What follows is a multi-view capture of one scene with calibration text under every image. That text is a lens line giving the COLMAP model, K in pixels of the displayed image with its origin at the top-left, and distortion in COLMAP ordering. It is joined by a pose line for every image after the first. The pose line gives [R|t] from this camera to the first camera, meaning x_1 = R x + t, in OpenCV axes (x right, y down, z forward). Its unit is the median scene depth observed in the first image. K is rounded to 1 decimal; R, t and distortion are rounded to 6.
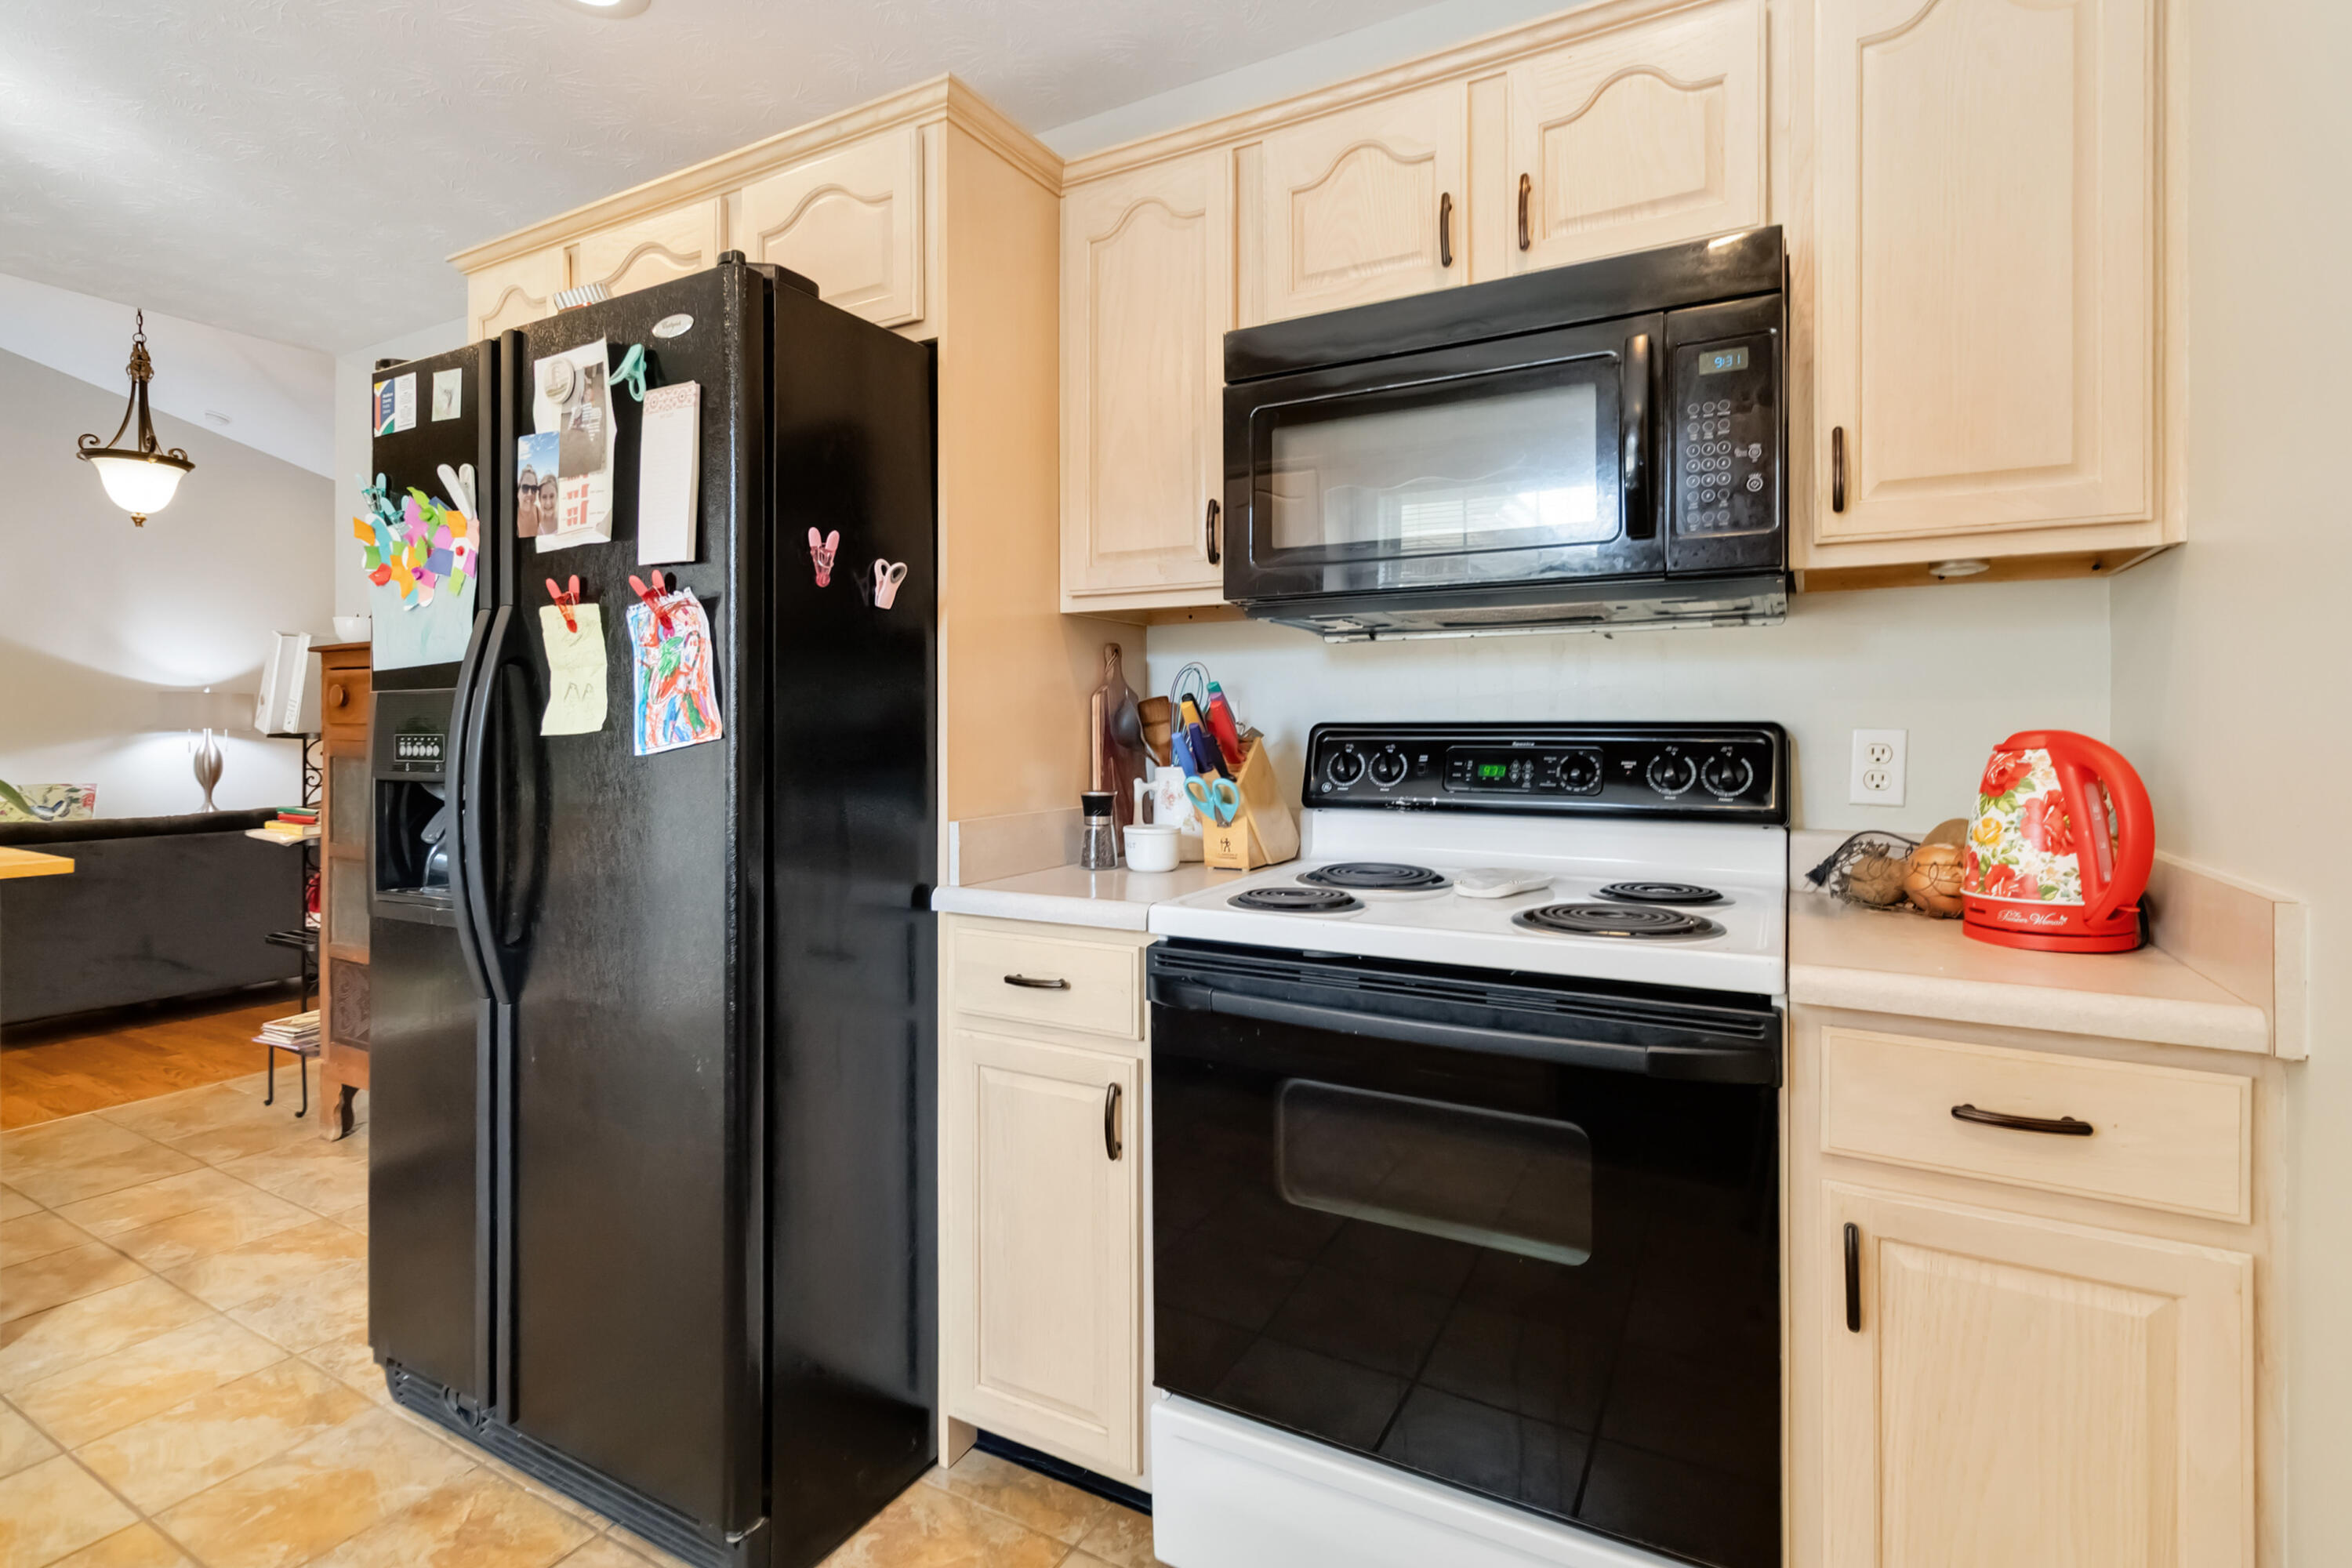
lens RADIAL K [[1094.7, 0, 1172.5], [0, 1094.7, 724.4], [0, 0, 1]] dist [0.001268, 0.000054]
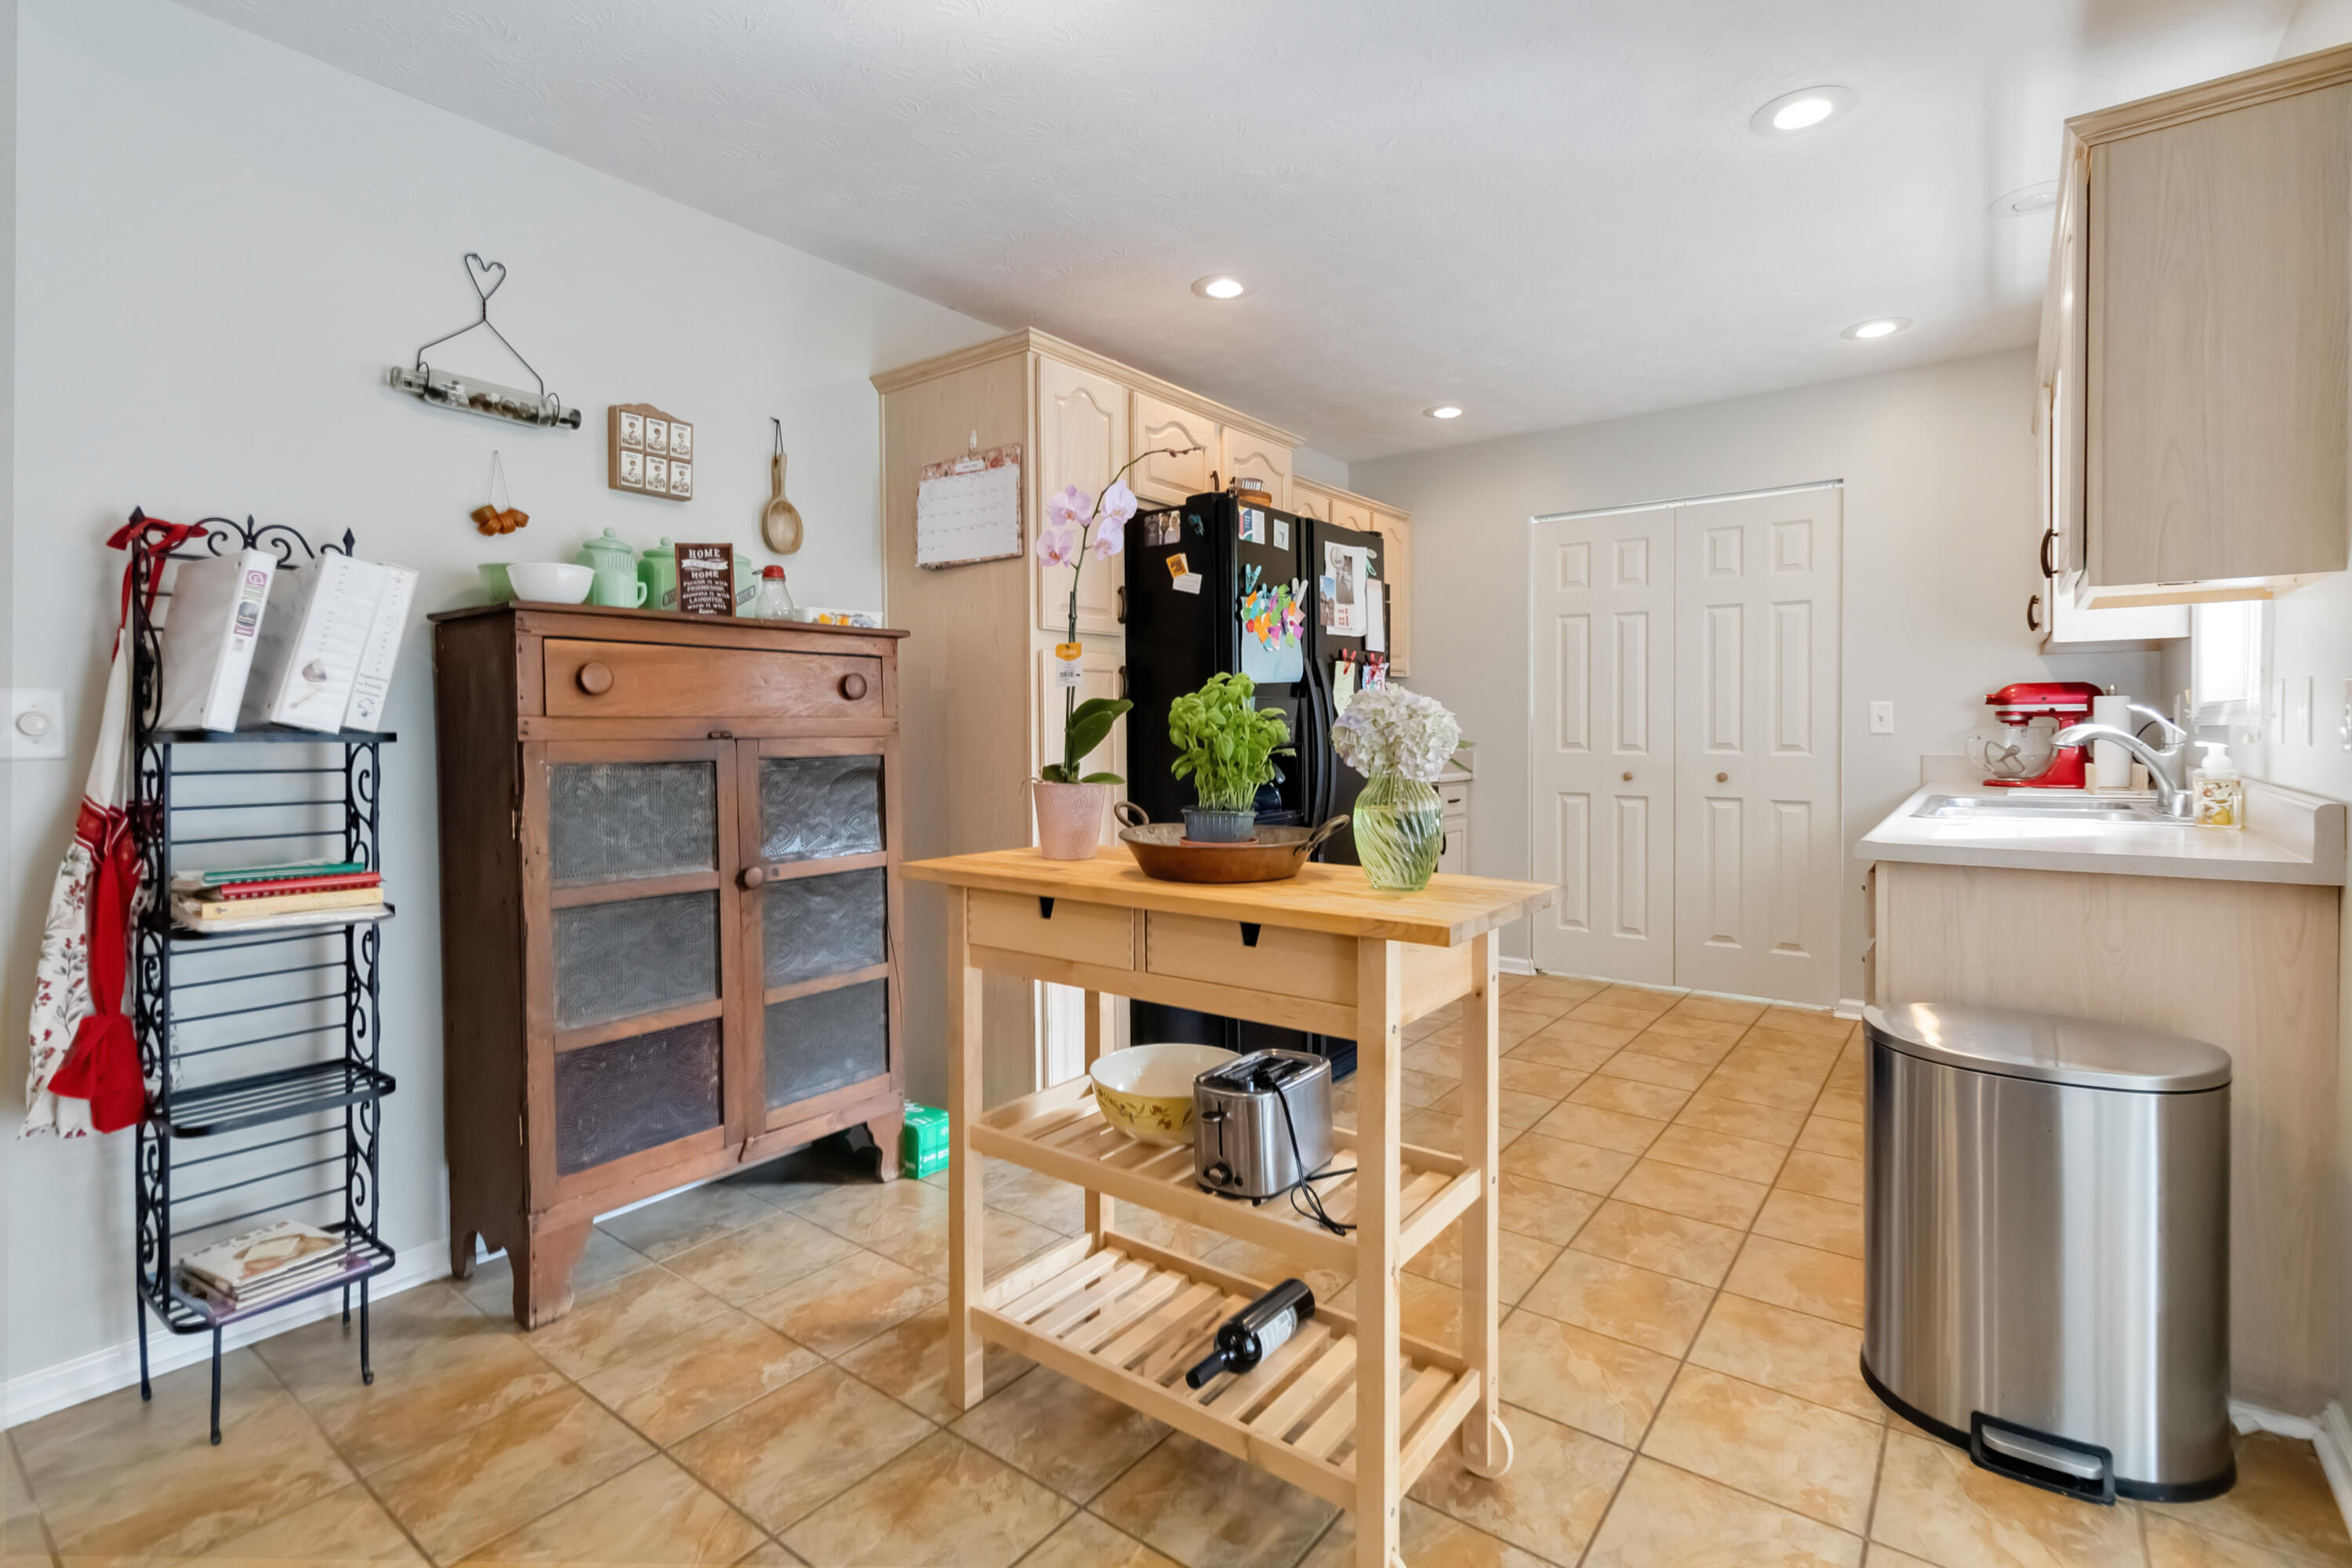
lens RADIAL K [[1094.7, 0, 1181.1], [0, 1094.7, 745.4], [0, 0, 1]] dist [0.001268, 0.000054]
pose [[0.136085, -0.020220, 0.990491, -3.385961], [0.006684, 0.999788, 0.019491, 0.015956], [-0.990675, 0.003969, 0.136191, 1.247787]]
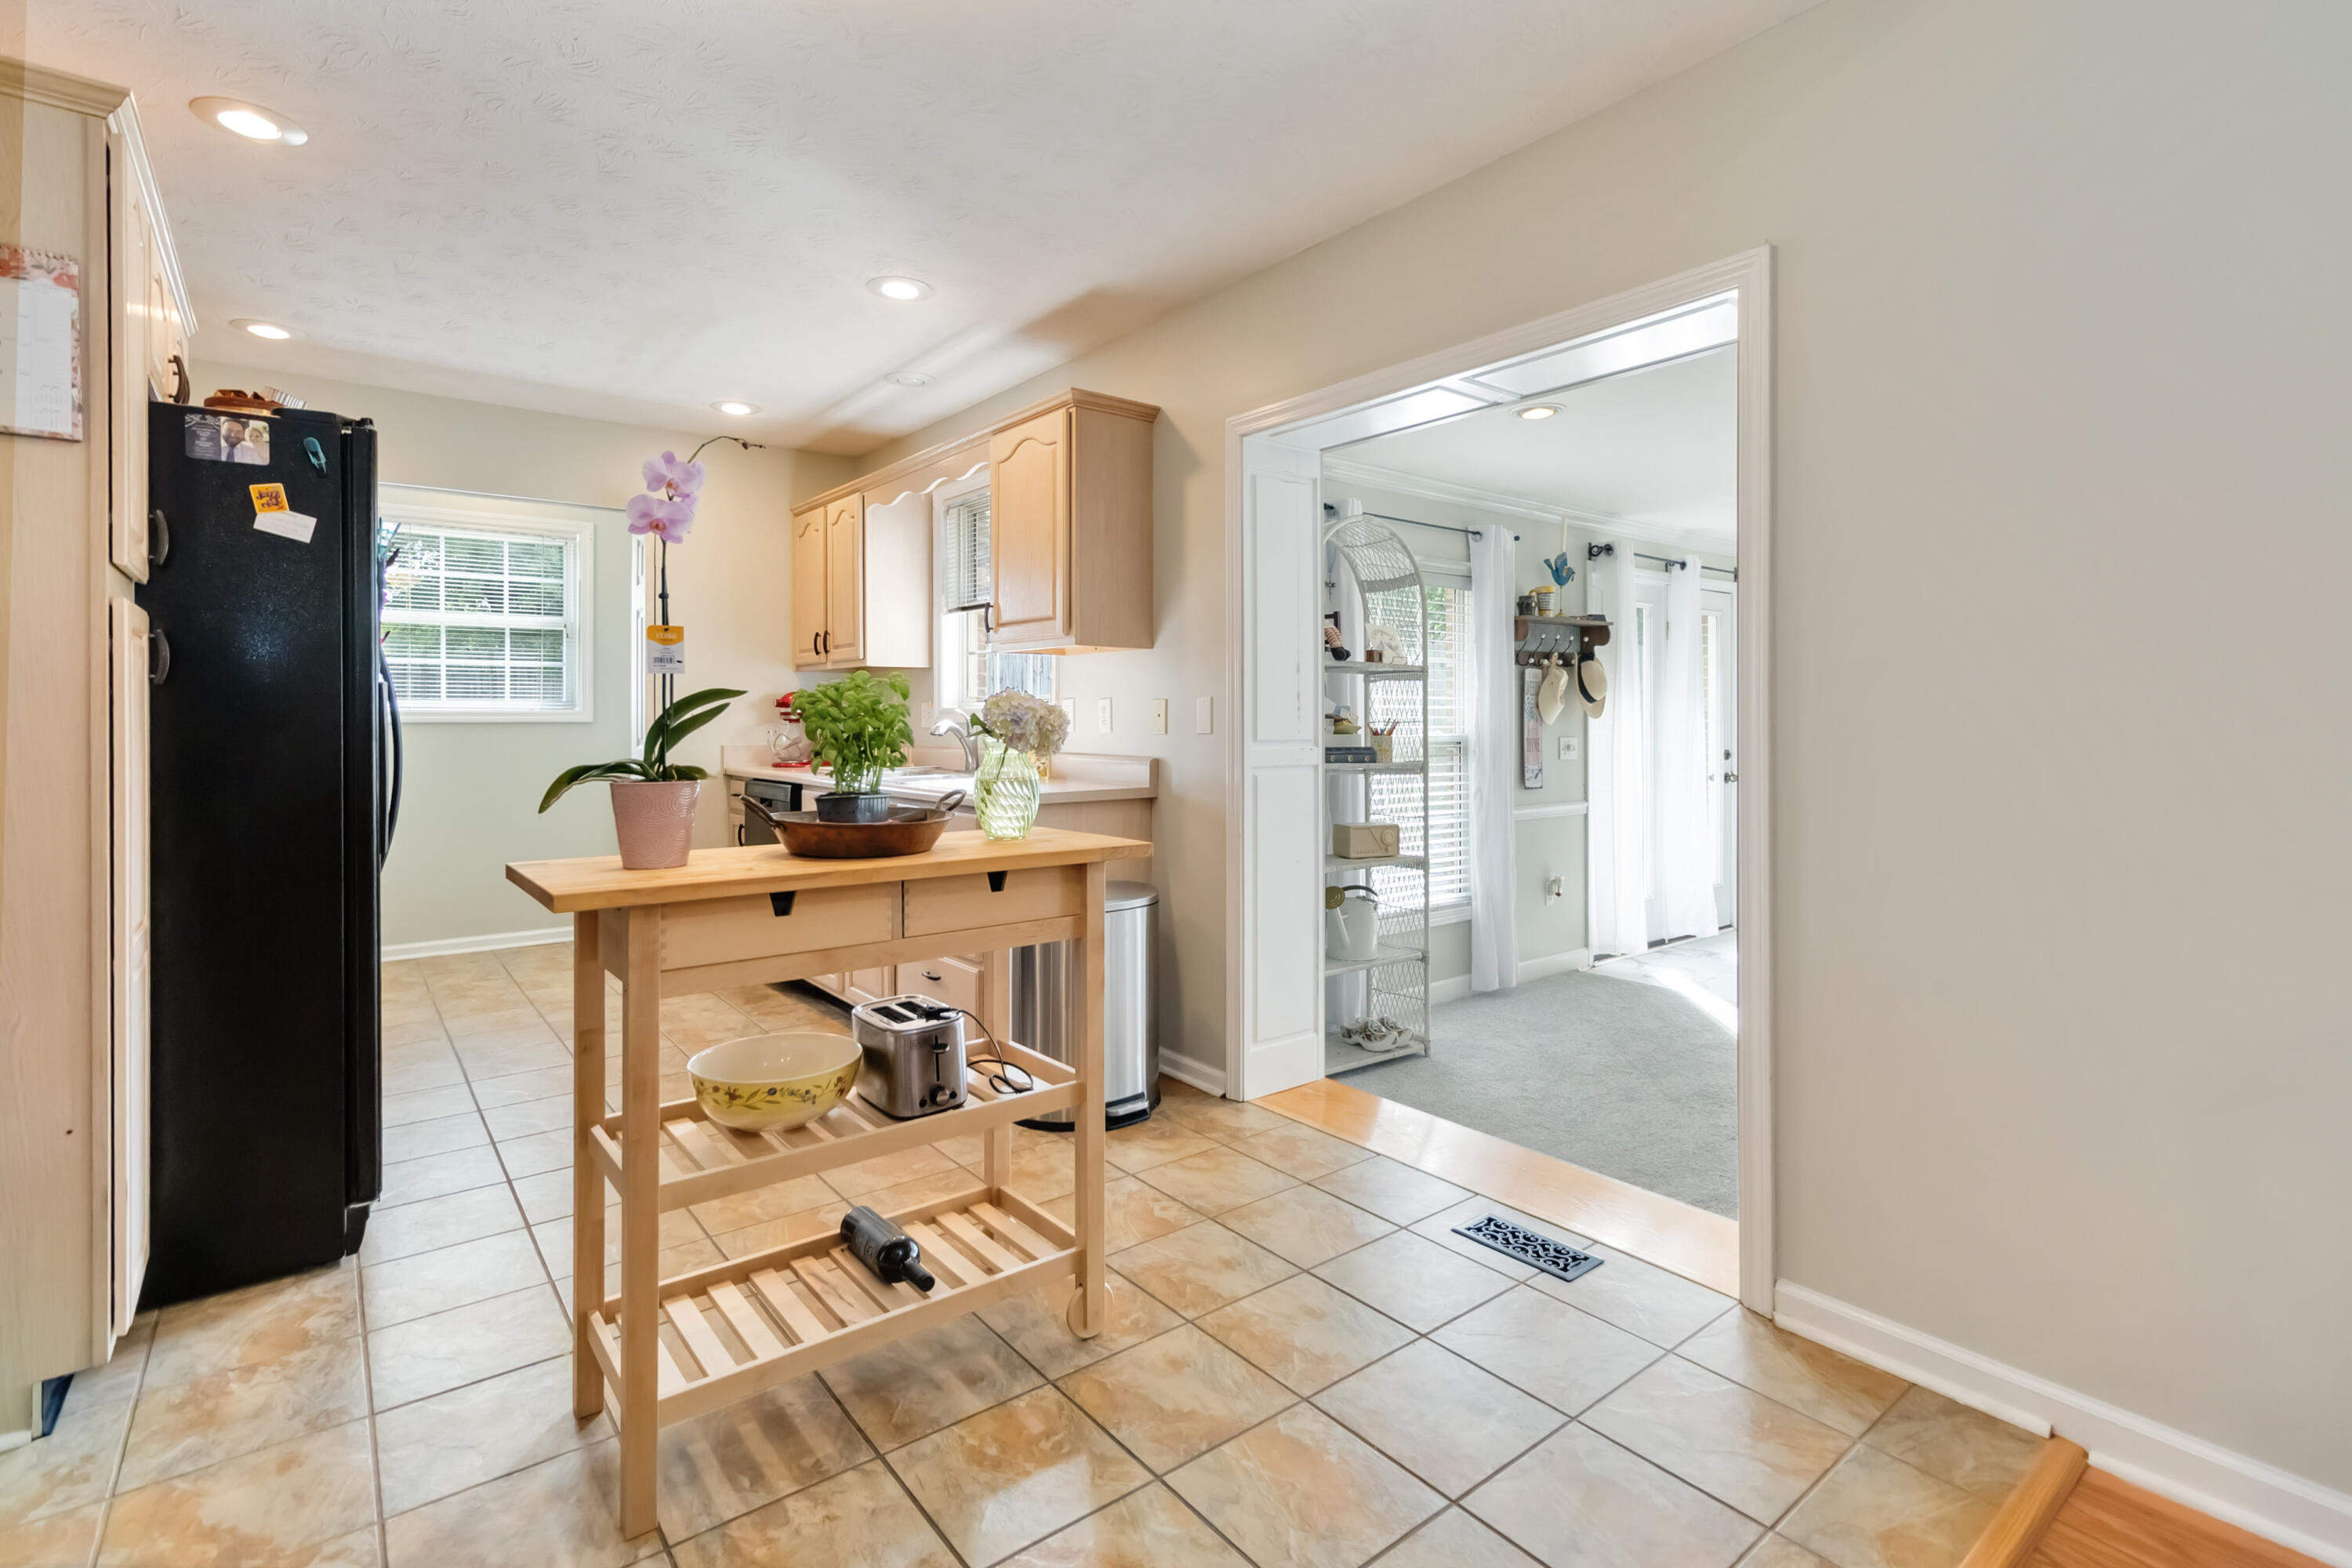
lens RADIAL K [[1094.7, 0, 1180.5], [0, 1094.7, 722.7], [0, 0, 1]] dist [0.001268, 0.000054]
pose [[-0.924393, -0.001803, 0.381436, -3.012037], [-0.000150, 0.999990, 0.004362, 0.018294], [-0.381440, 0.003975, -0.924385, 2.635049]]
